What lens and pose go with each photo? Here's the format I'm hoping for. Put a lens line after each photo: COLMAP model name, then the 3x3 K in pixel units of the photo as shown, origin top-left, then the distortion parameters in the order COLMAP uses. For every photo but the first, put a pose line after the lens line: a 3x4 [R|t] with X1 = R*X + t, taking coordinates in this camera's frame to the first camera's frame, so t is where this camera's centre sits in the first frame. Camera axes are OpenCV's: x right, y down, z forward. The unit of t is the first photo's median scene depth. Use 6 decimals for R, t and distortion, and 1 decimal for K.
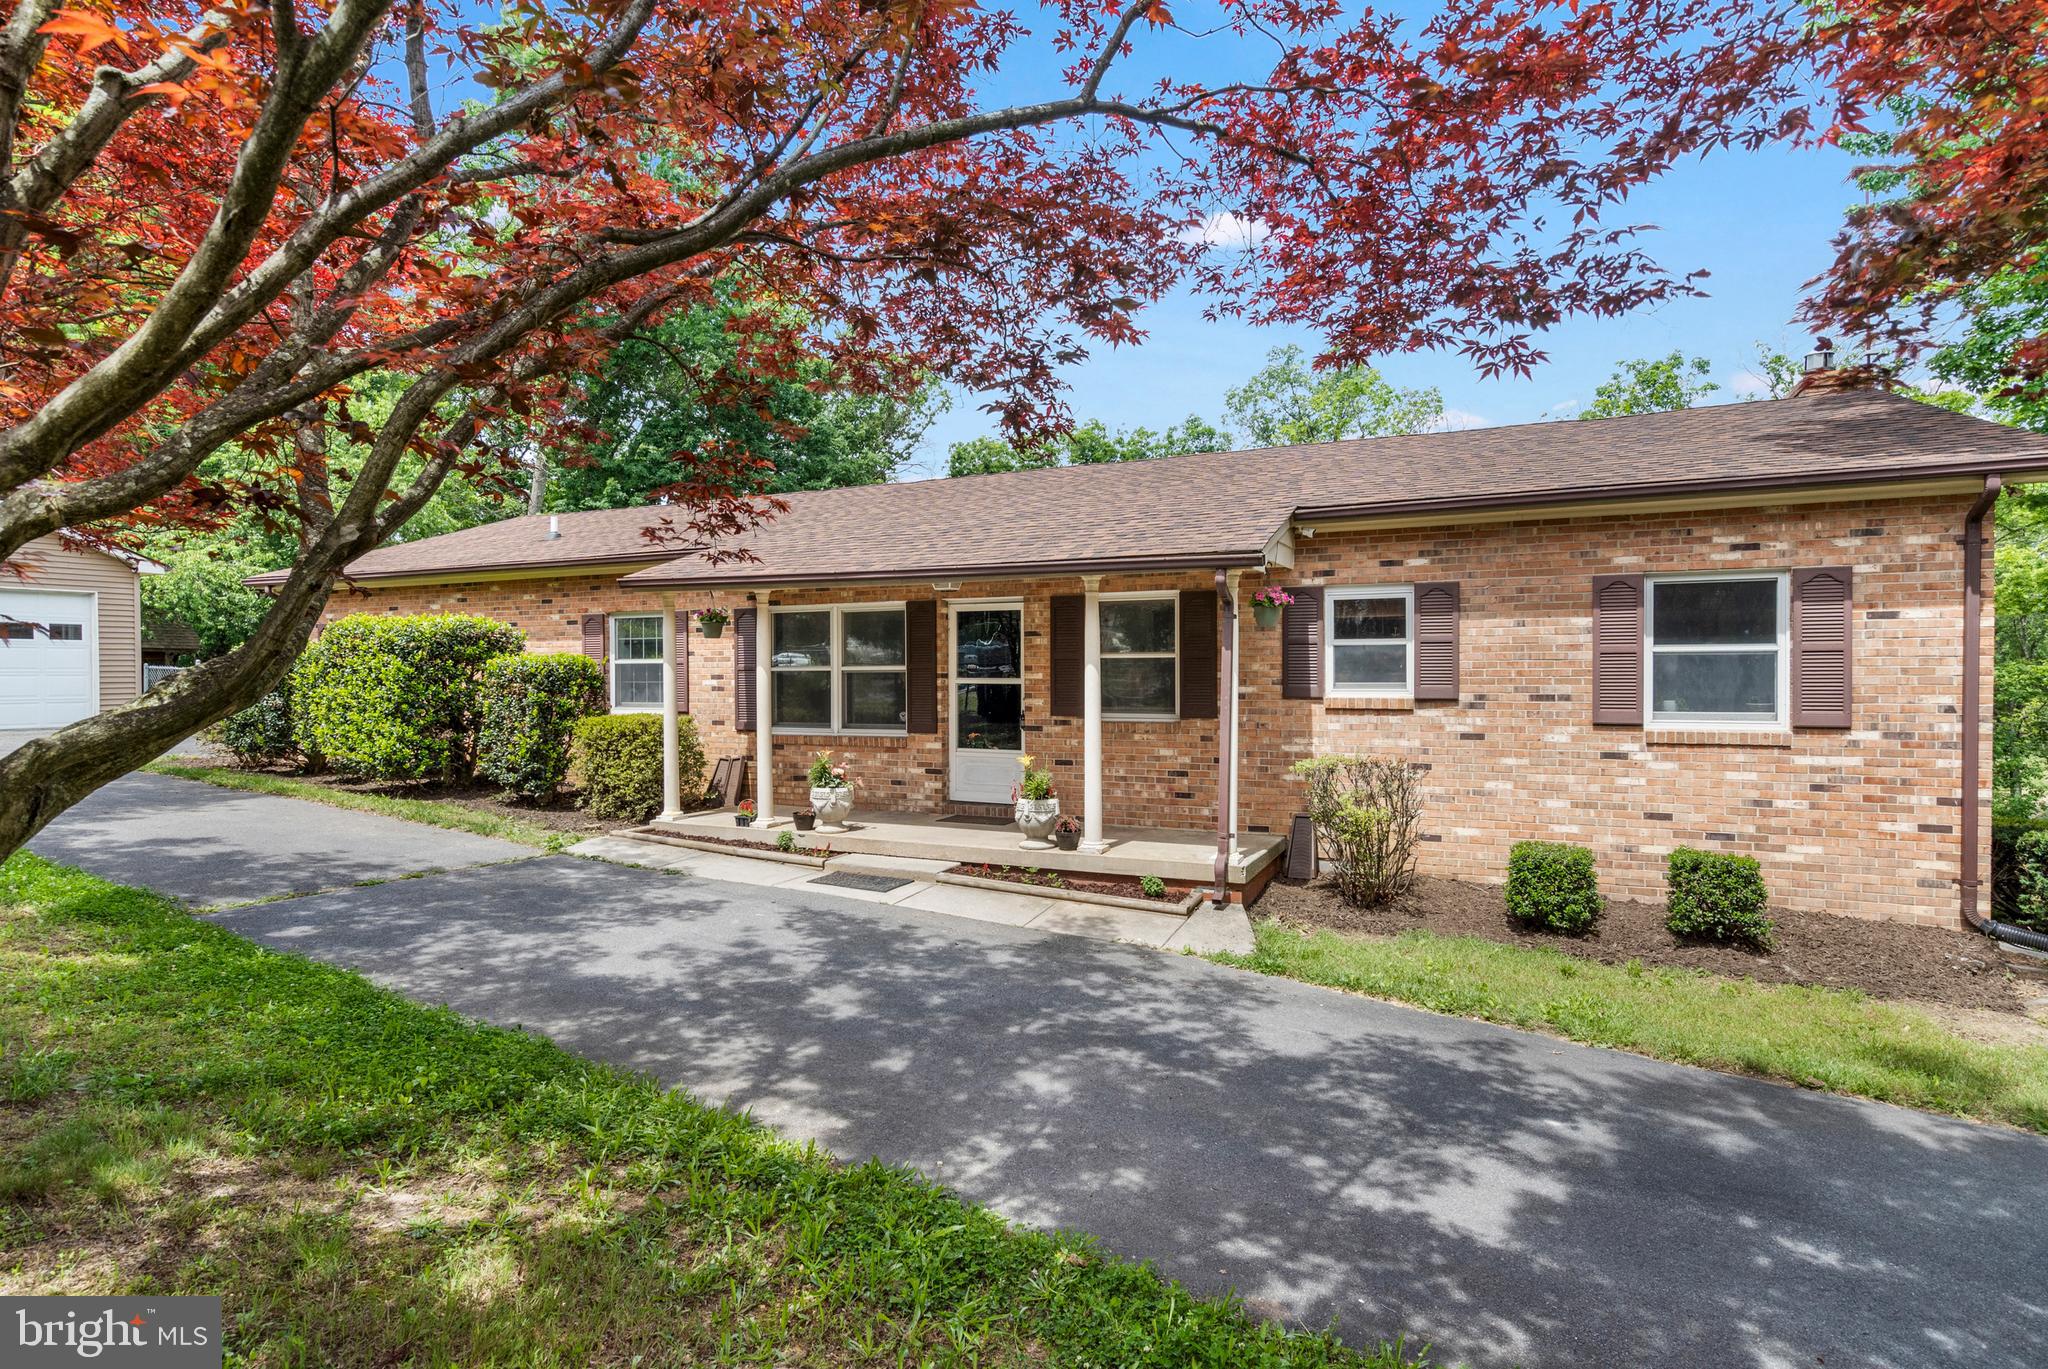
lens RADIAL K [[1036.4, 0, 1024.0], [0, 1036.4, 684.5], [0, 0, 1]] dist [0.001035, -0.000447]
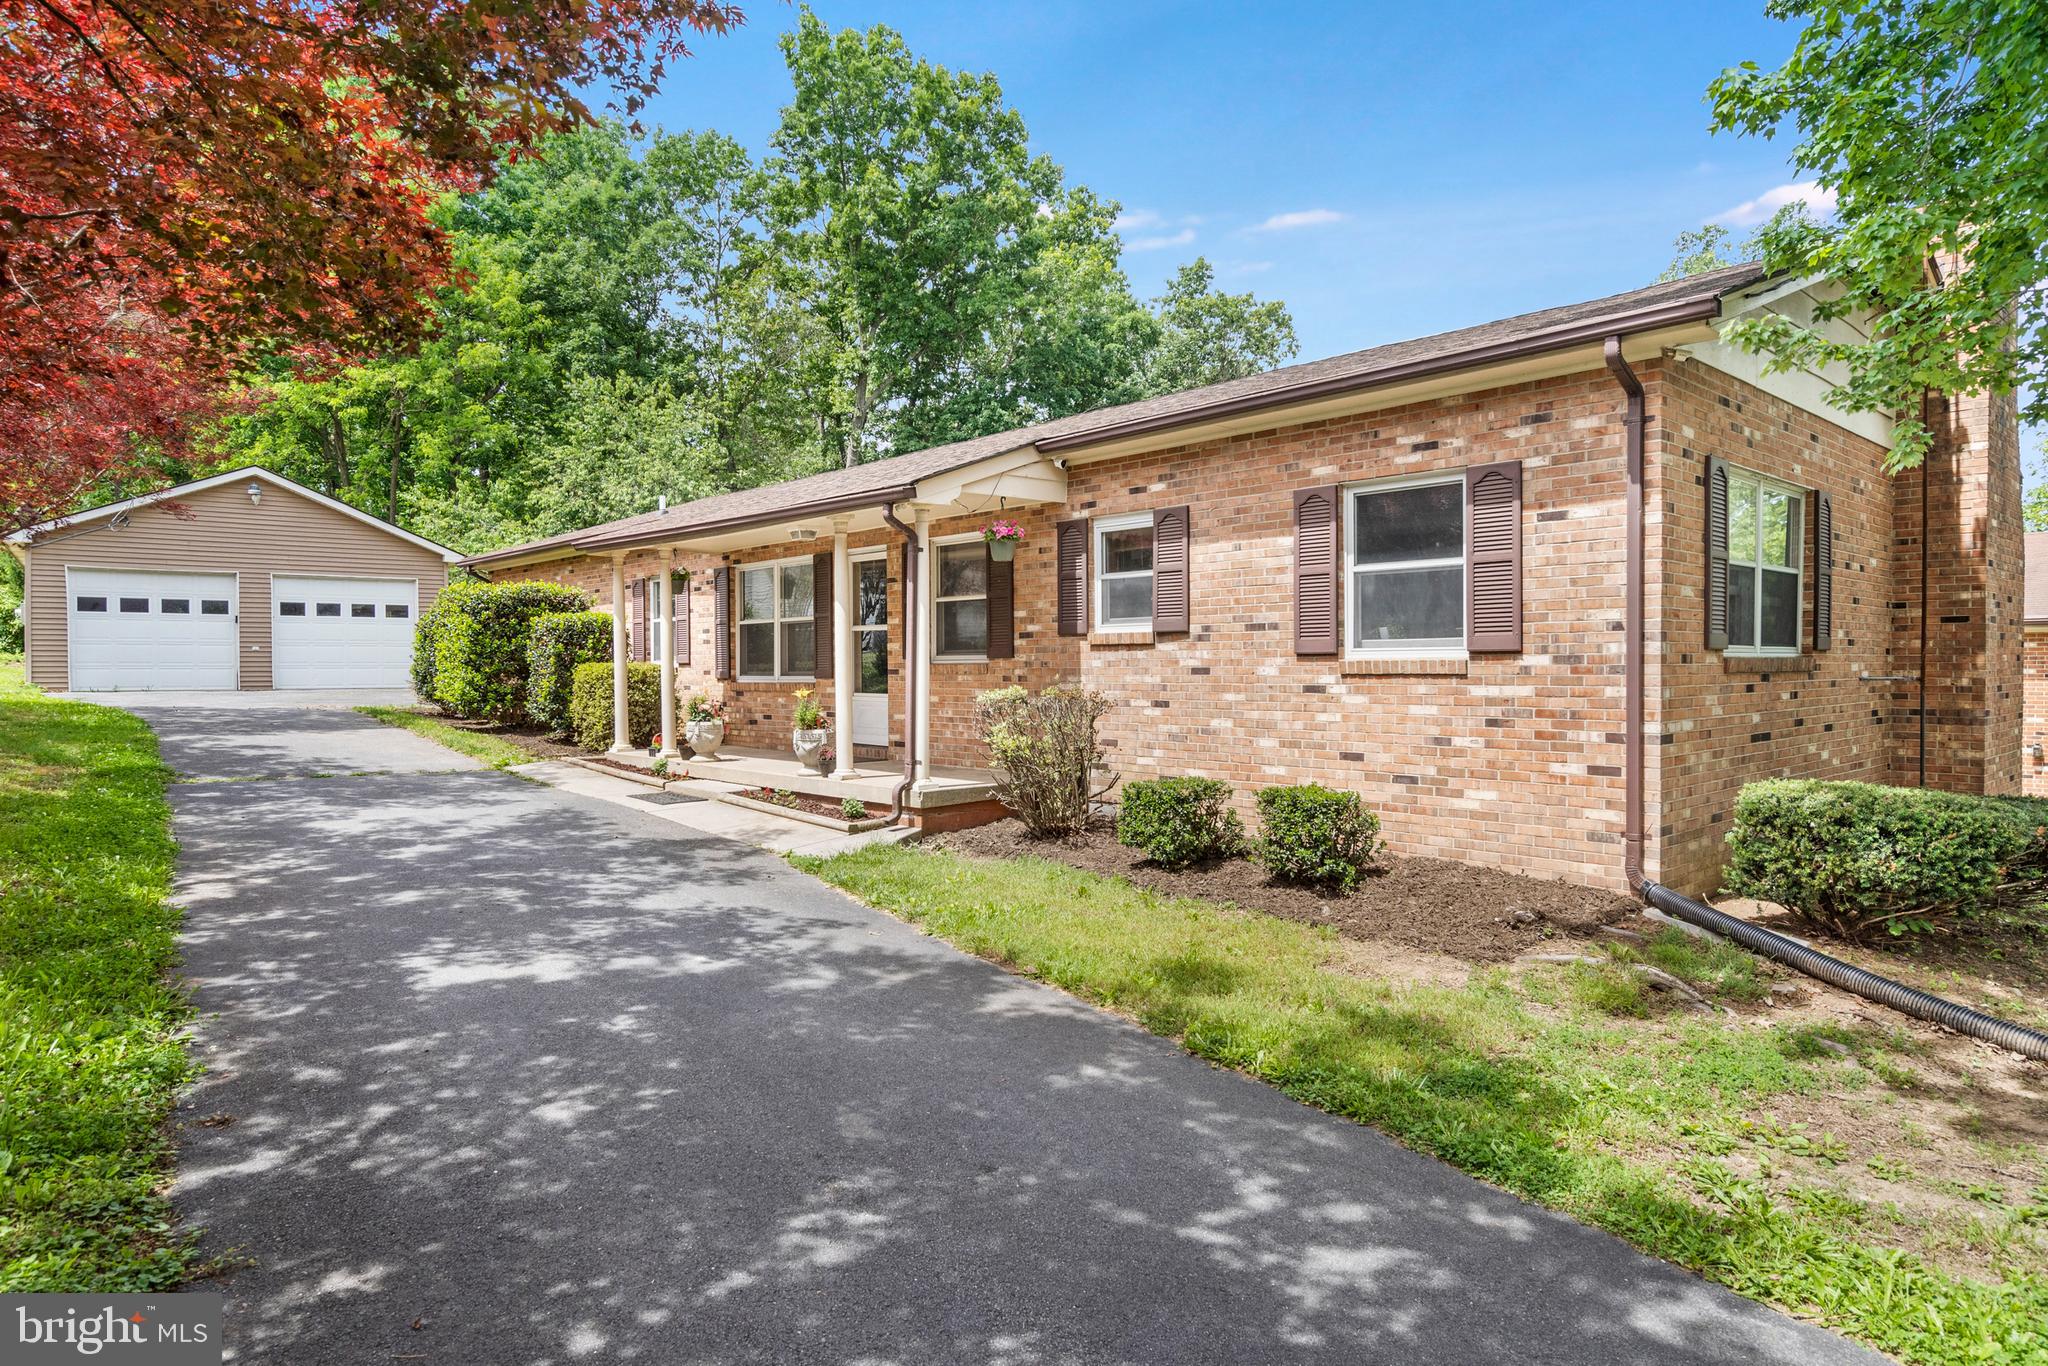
lens RADIAL K [[1176.8, 0, 1024.0], [0, 1176.8, 683.0], [0, 0, 1]] dist [0.000302, -0.000562]
pose [[0.923832, 0.005044, -0.382765, 0.752180], [-0.003010, 0.999978, 0.005912, 0.060066], [0.382786, -0.004310, 0.923827, -0.041618]]
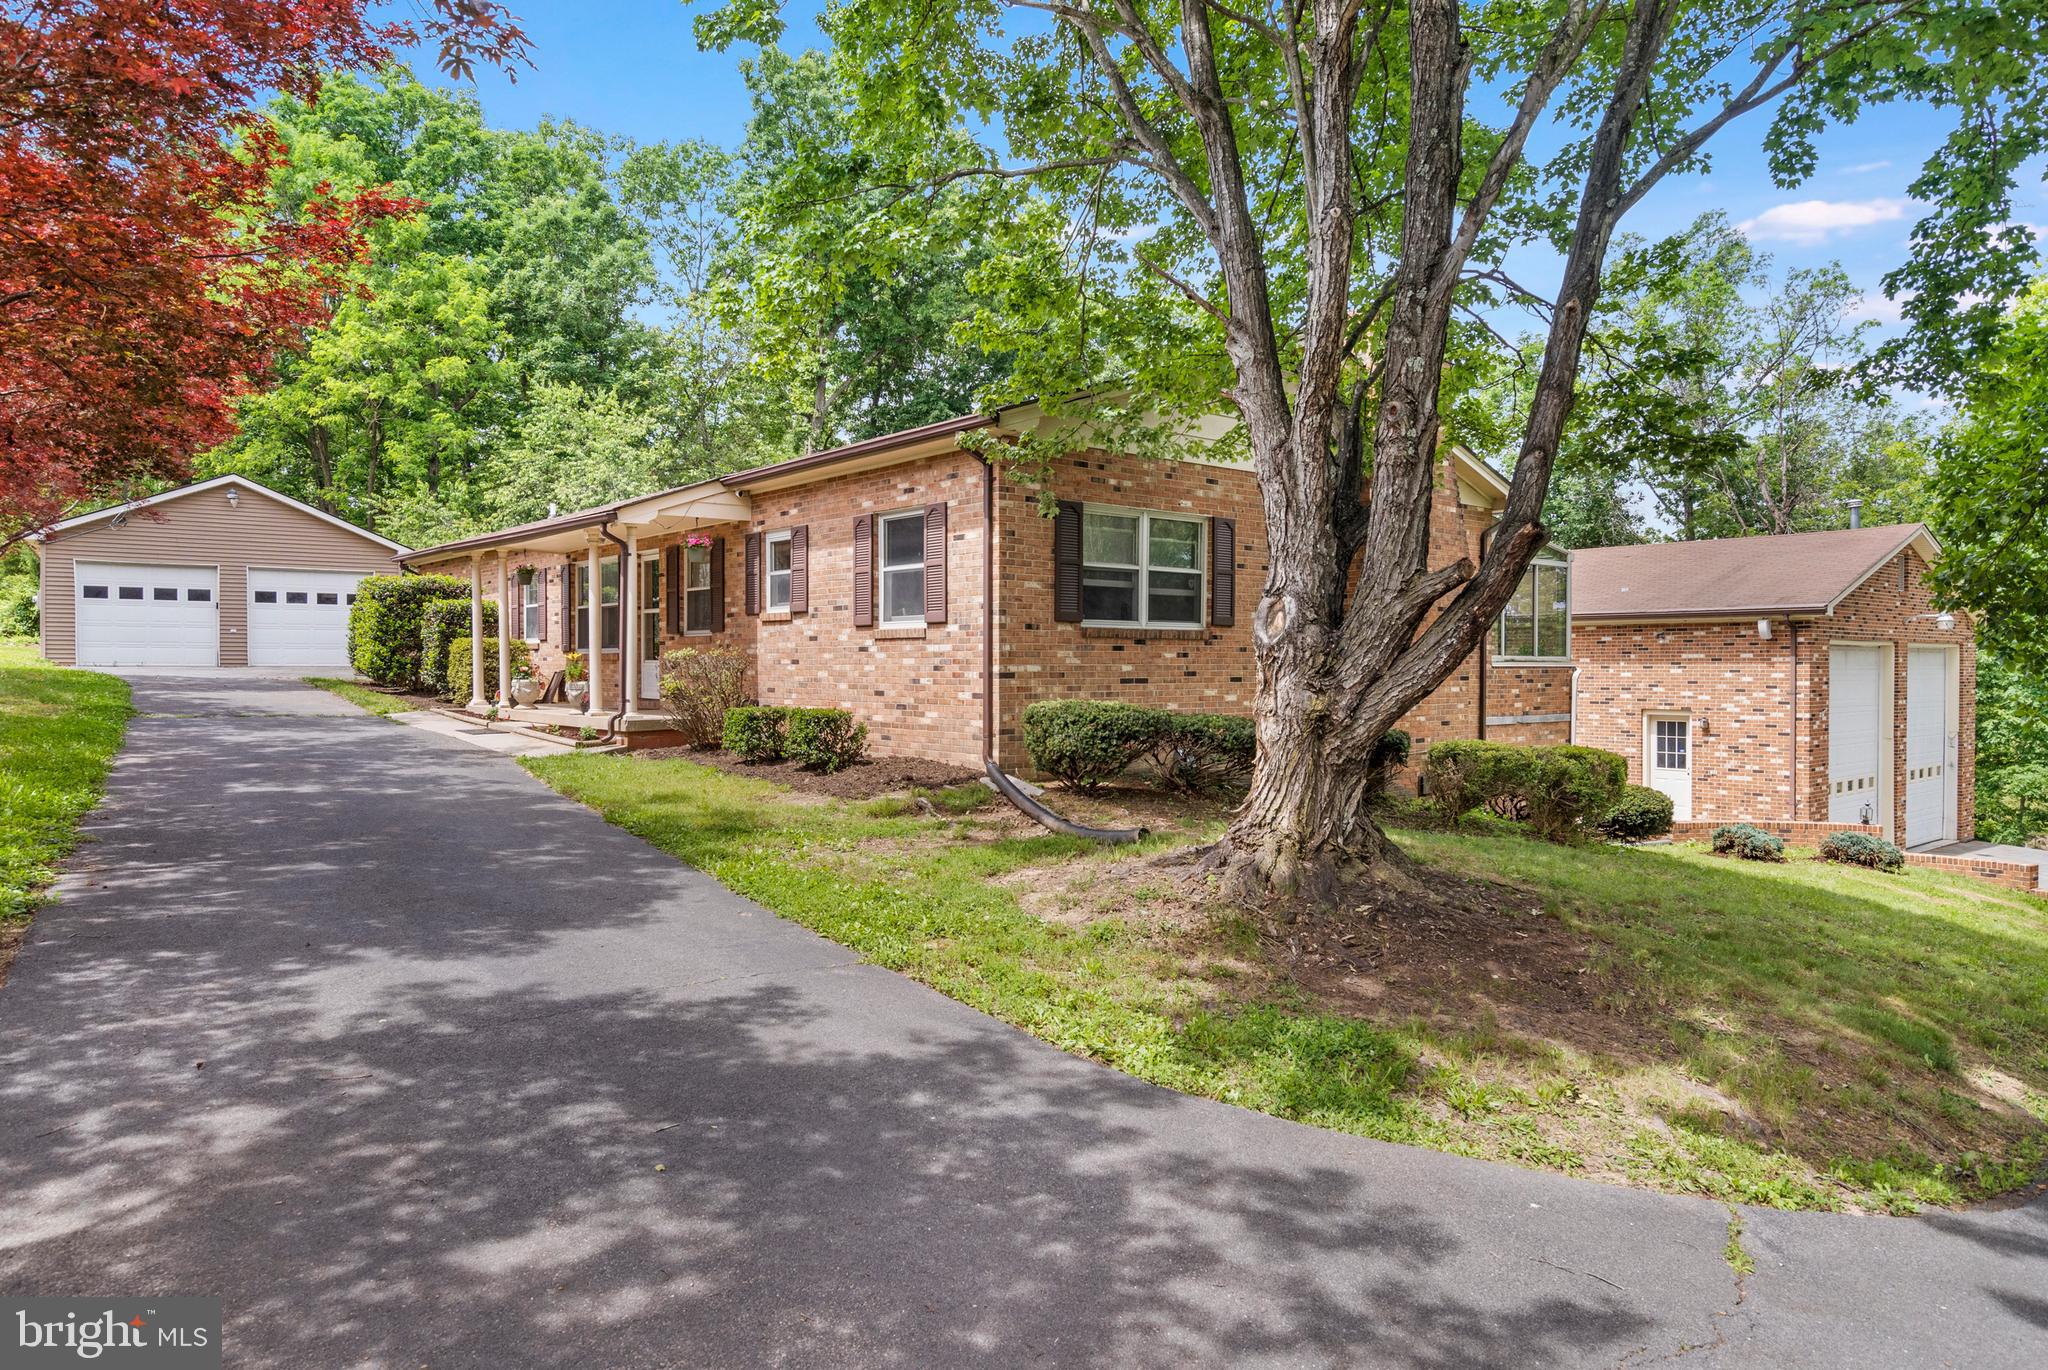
lens RADIAL K [[1242.8, 0, 1027.6], [0, 1242.8, 677.1], [0, 0, 1]] dist [-0.006769, 0.000771]
pose [[0.910229, 0.009804, -0.413989, 1.483452], [-0.009577, 0.999951, 0.002622, 0.102130], [0.413995, 0.001578, 0.910278, -0.398247]]
